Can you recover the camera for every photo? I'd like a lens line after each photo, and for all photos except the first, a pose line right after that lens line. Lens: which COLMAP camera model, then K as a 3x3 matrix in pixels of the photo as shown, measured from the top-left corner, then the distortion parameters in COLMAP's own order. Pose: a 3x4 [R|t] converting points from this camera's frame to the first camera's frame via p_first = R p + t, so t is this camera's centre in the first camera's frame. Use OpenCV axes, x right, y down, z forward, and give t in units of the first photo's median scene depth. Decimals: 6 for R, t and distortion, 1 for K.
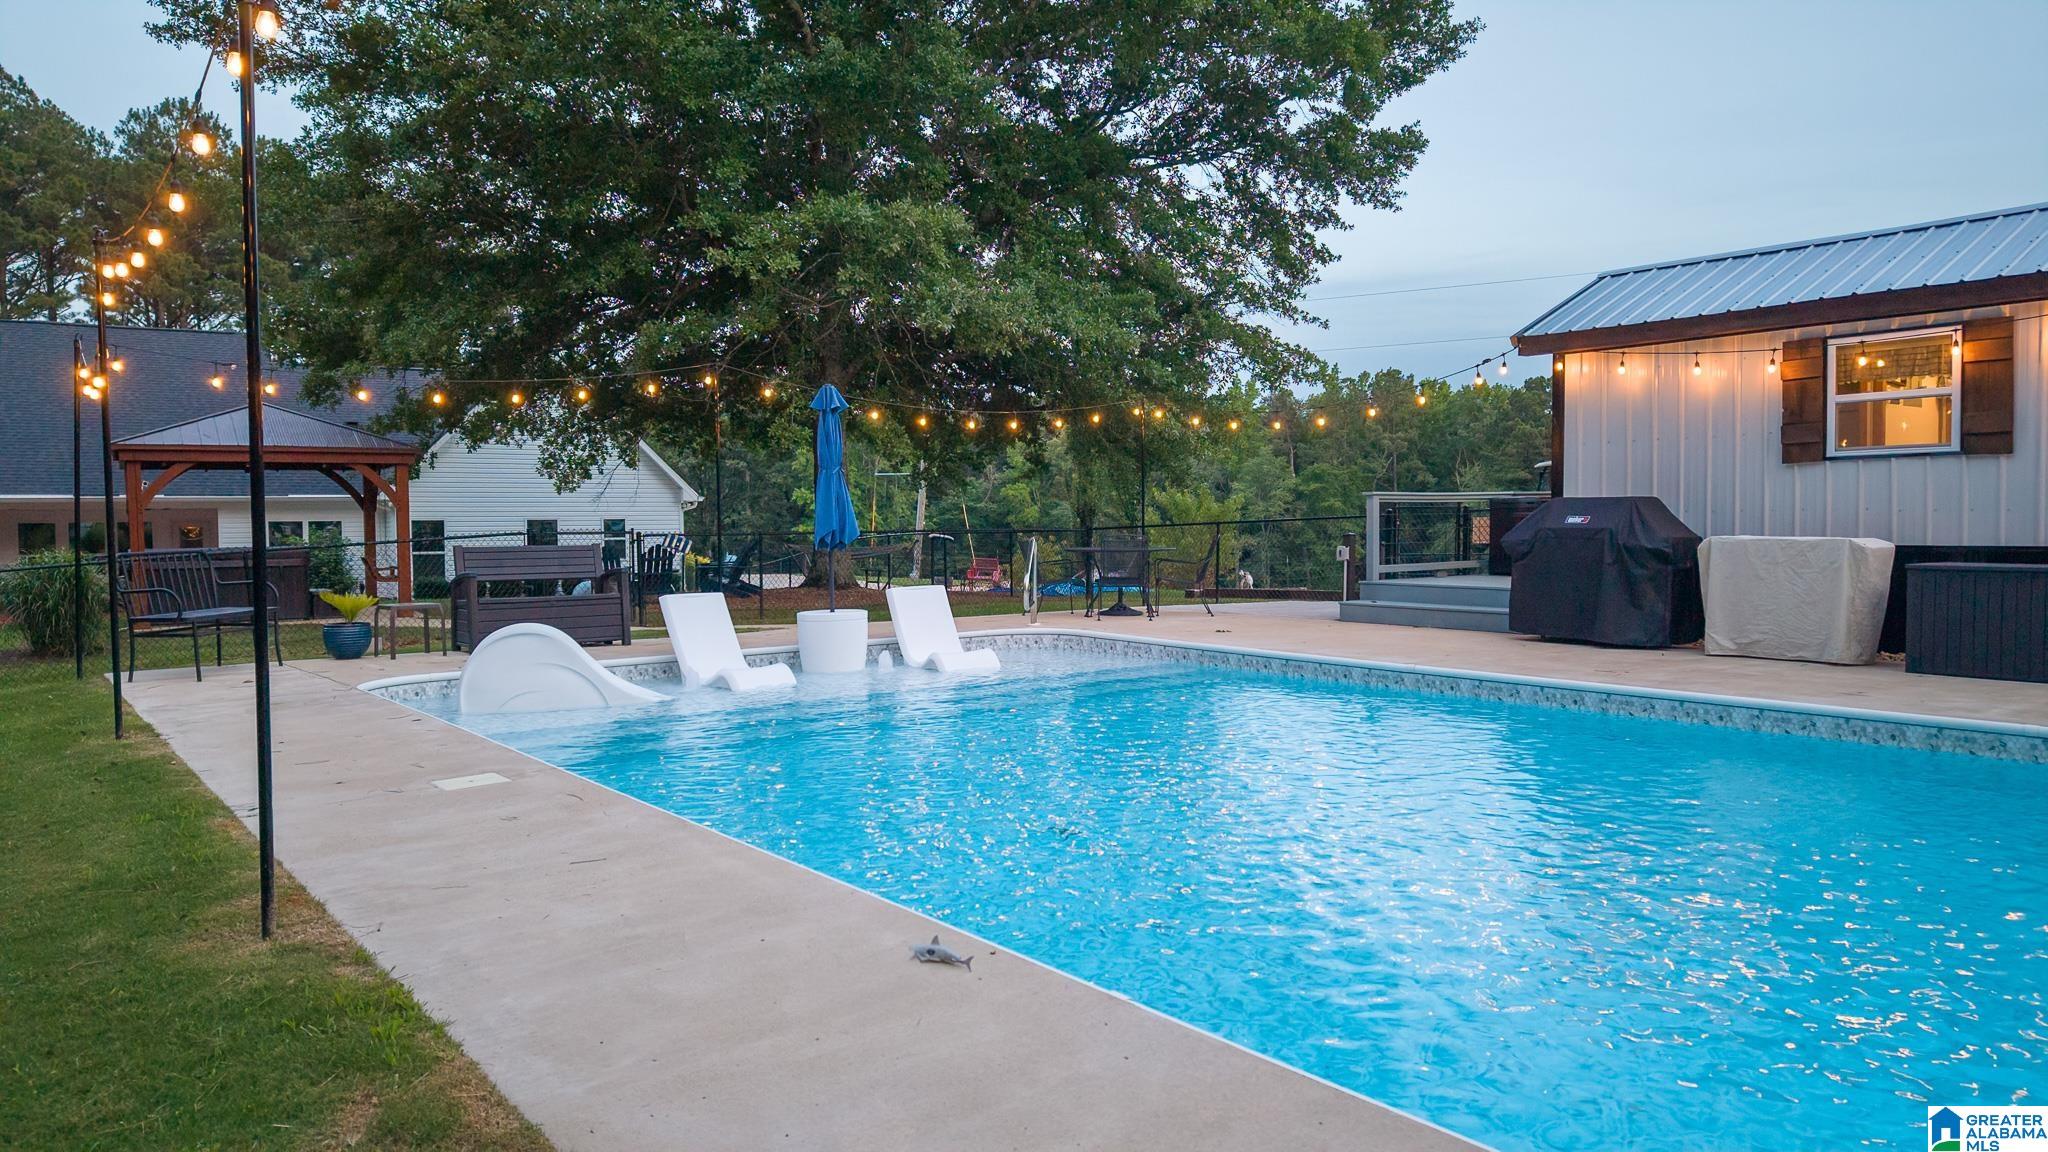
lens RADIAL K [[1366.9, 0, 1018.2], [0, 1366.9, 578.0], [0, 0, 1]] dist [-0.004249, -0.003600]
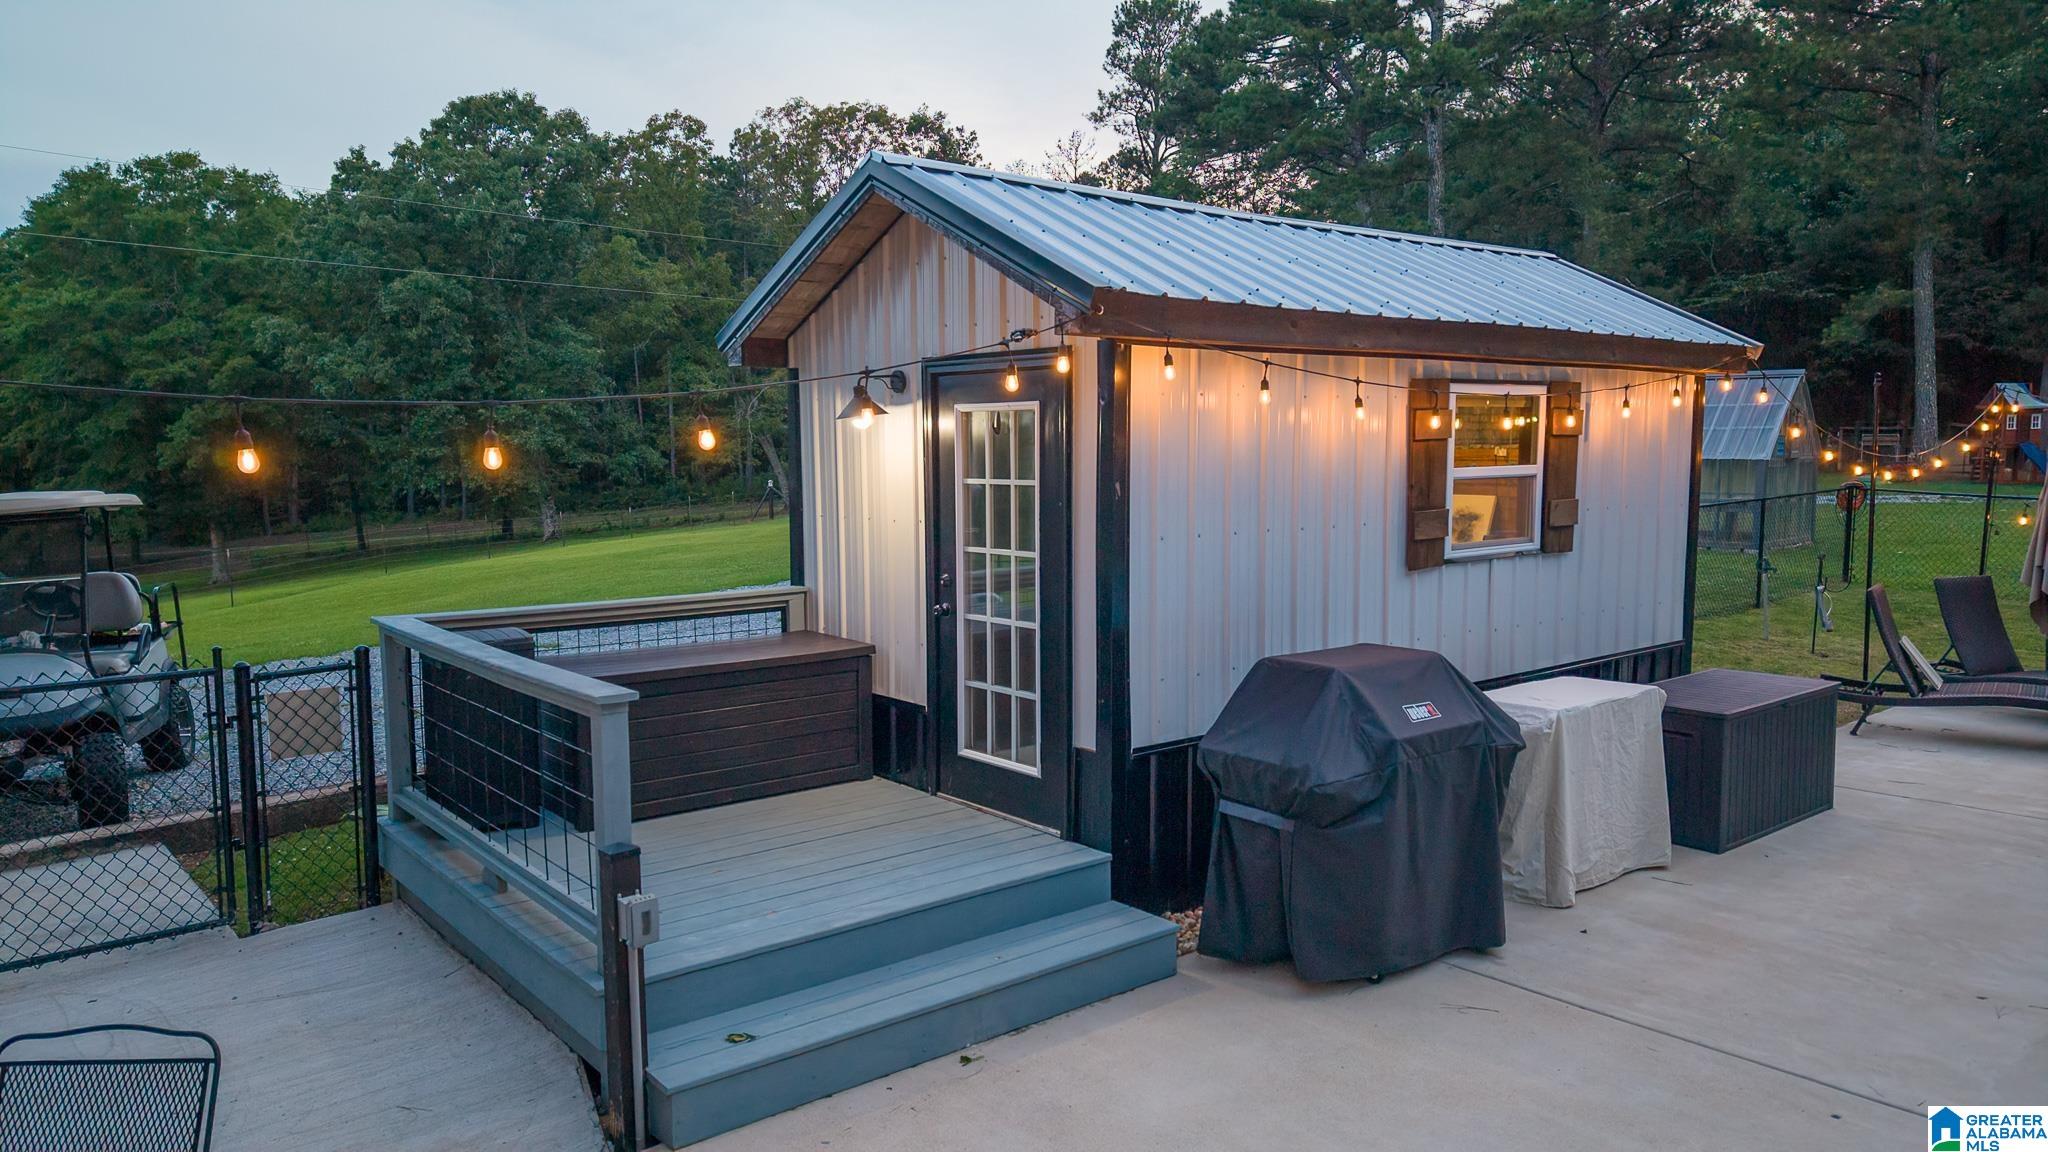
lens RADIAL K [[1366.9, 0, 1018.2], [0, 1366.9, 578.0], [0, 0, 1]] dist [-0.004249, -0.003600]
pose [[-0.034617, -0.088048, 0.995515, -0.069949], [0.049079, 0.994760, 0.089687, -0.151064], [-0.998195, 0.051964, -0.030114, 1.239042]]
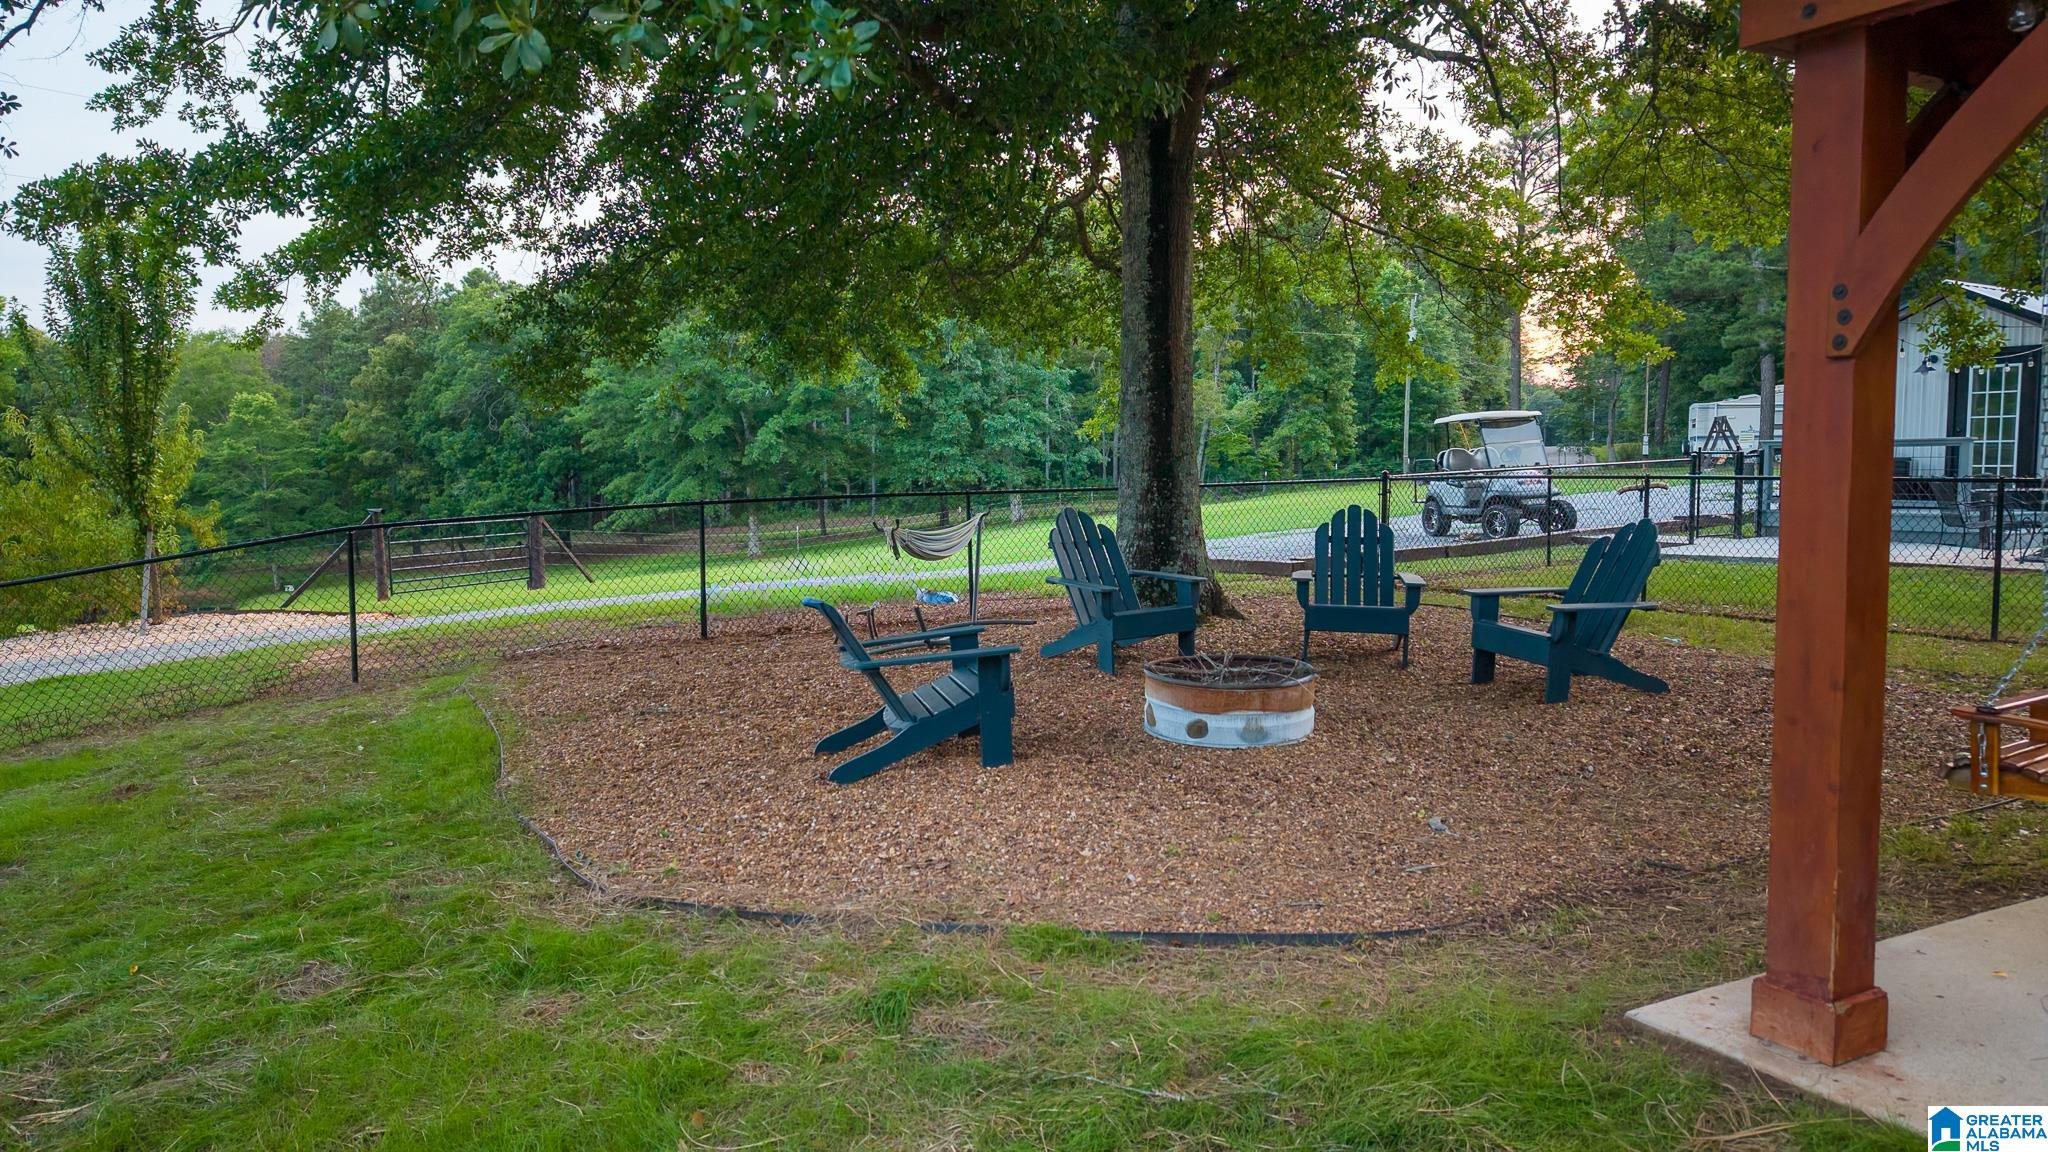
lens RADIAL K [[1344.4, 0, 1014.2], [0, 1344.4, 579.3], [0, 0, 1]] dist [0.042871, -0.060714]
pose [[0.129258, -0.076563, 0.988651, -1.368752], [0.050157, 0.996243, 0.070593, -0.089756], [-0.990342, 0.040463, 0.132612, 2.246570]]
